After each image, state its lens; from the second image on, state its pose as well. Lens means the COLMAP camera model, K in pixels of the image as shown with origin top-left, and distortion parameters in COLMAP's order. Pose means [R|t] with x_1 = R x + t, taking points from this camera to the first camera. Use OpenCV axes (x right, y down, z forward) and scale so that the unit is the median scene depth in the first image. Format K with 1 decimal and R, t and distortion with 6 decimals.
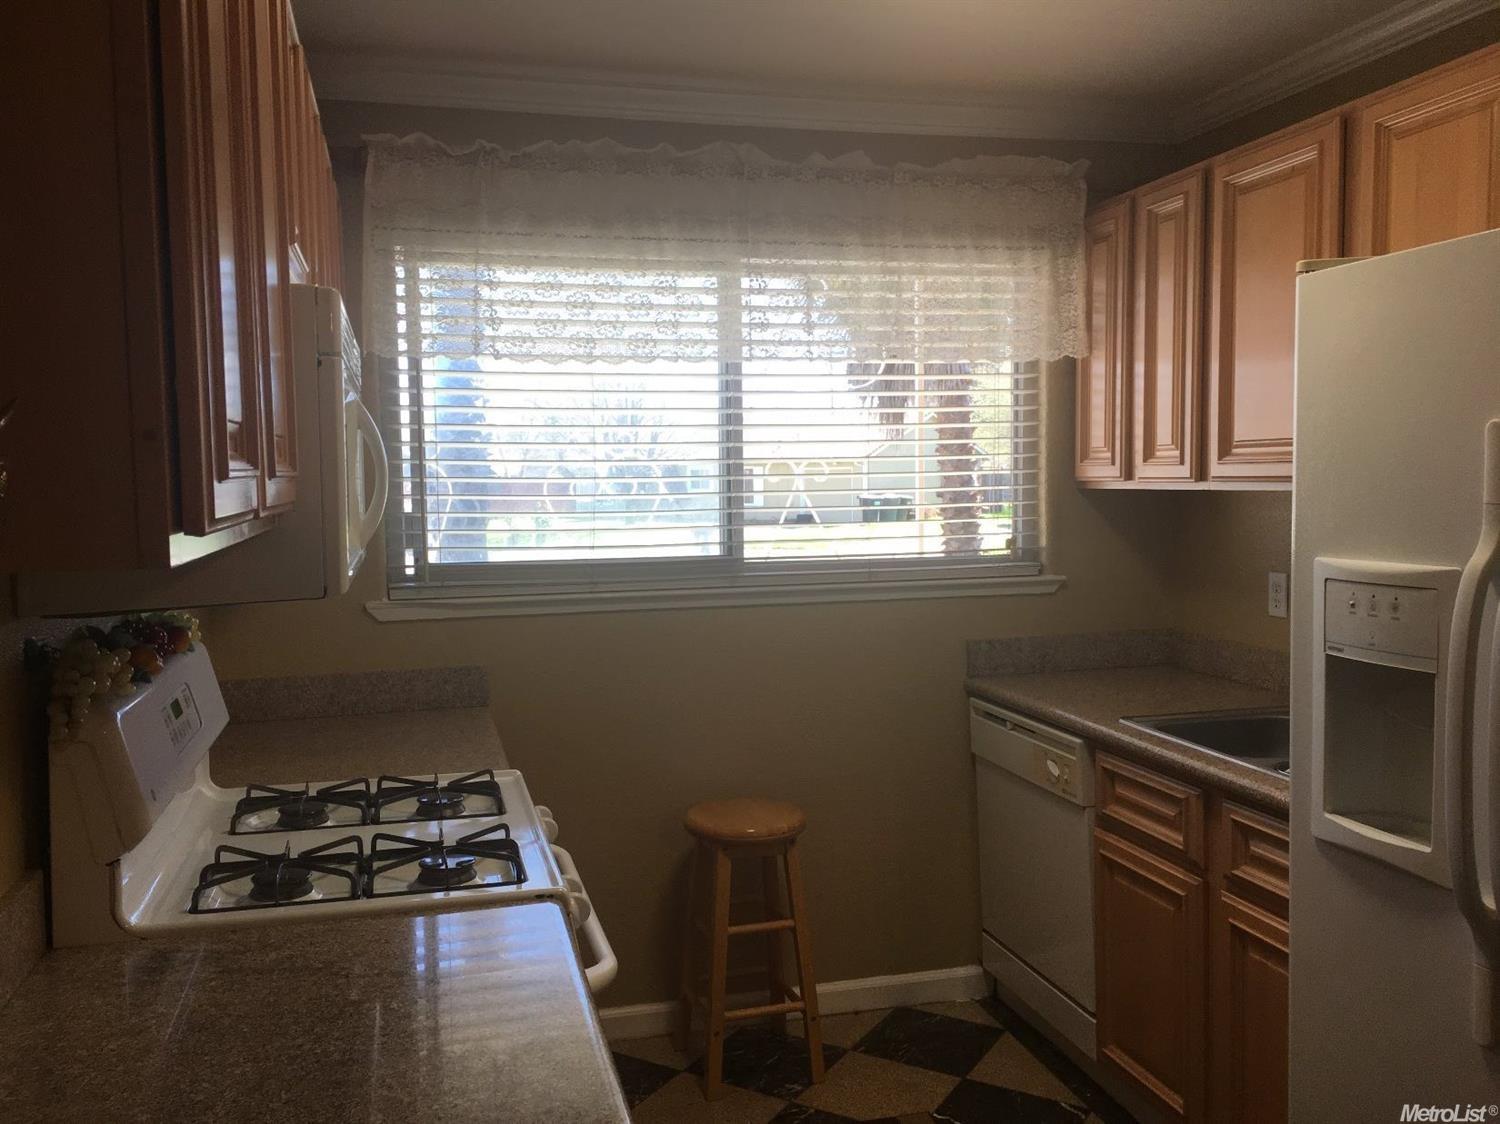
lens RADIAL K [[1258.4, 0, 743.4], [0, 1258.4, 566.2], [0, 0, 1]] dist [0.042954, -0.002248]
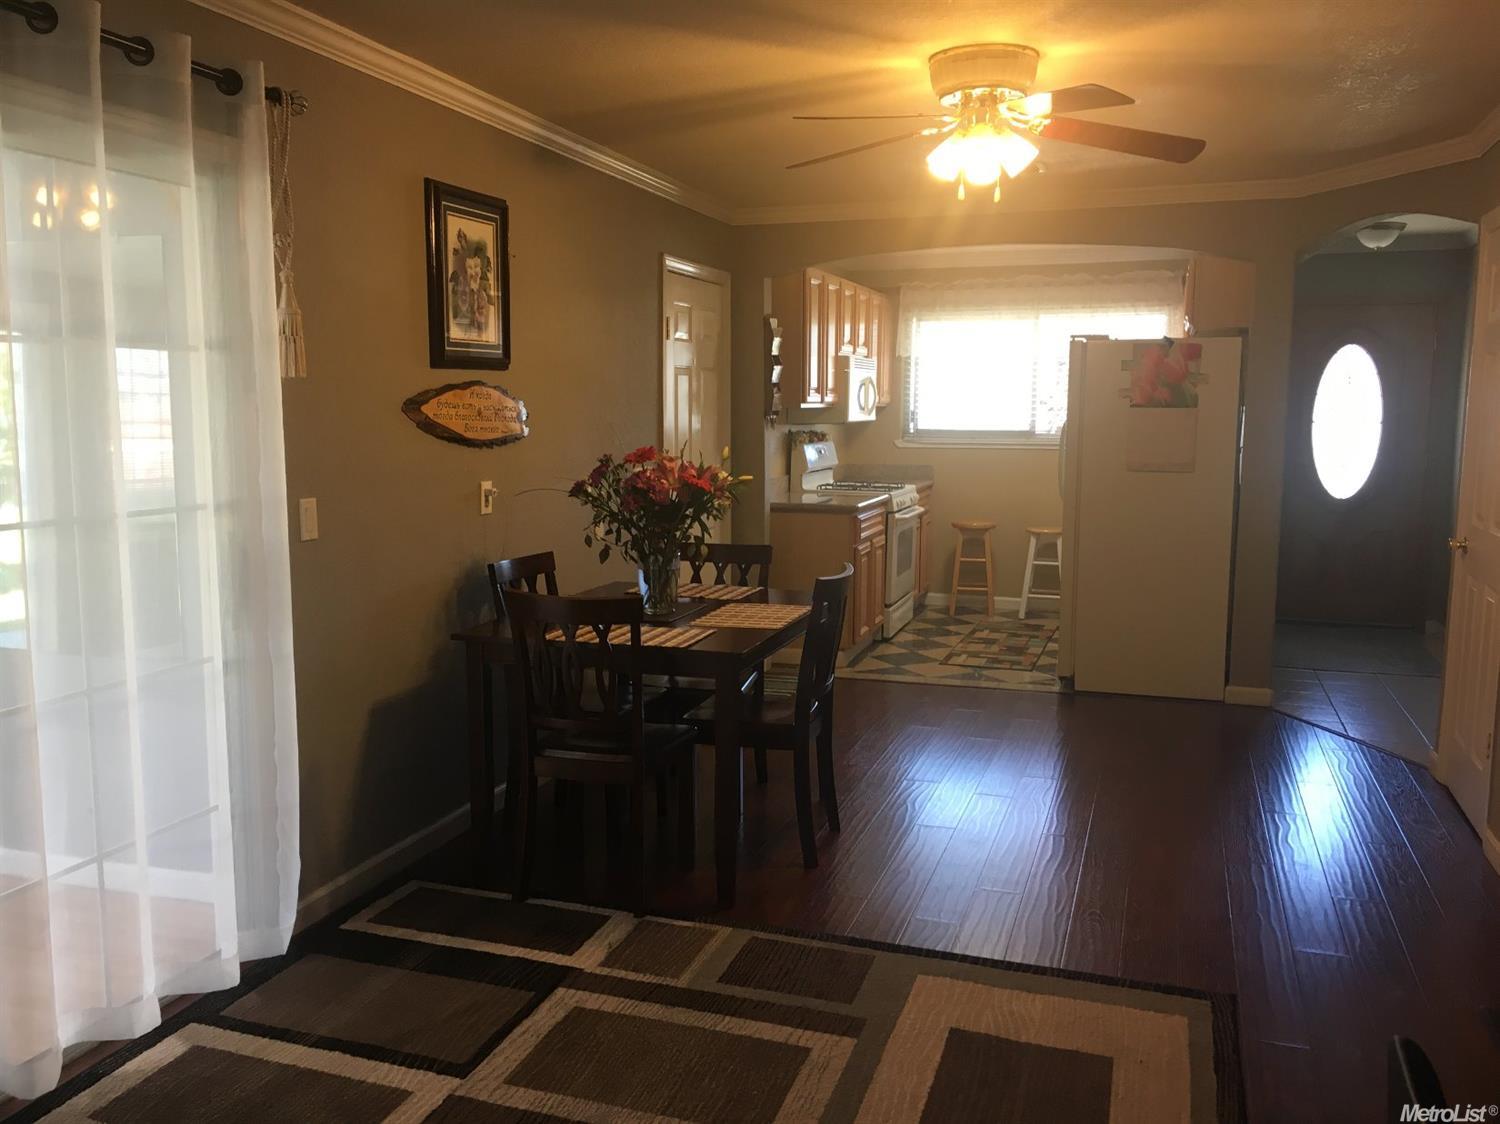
lens RADIAL K [[1258.4, 0, 743.4], [0, 1258.4, 566.2], [0, 0, 1]] dist [0.042954, -0.002248]
pose [[0.834143, 0.089280, -0.544275, 1.017312], [-0.056322, 0.995441, 0.076970, 0.113205], [0.548665, -0.033549, 0.835369, -1.628916]]
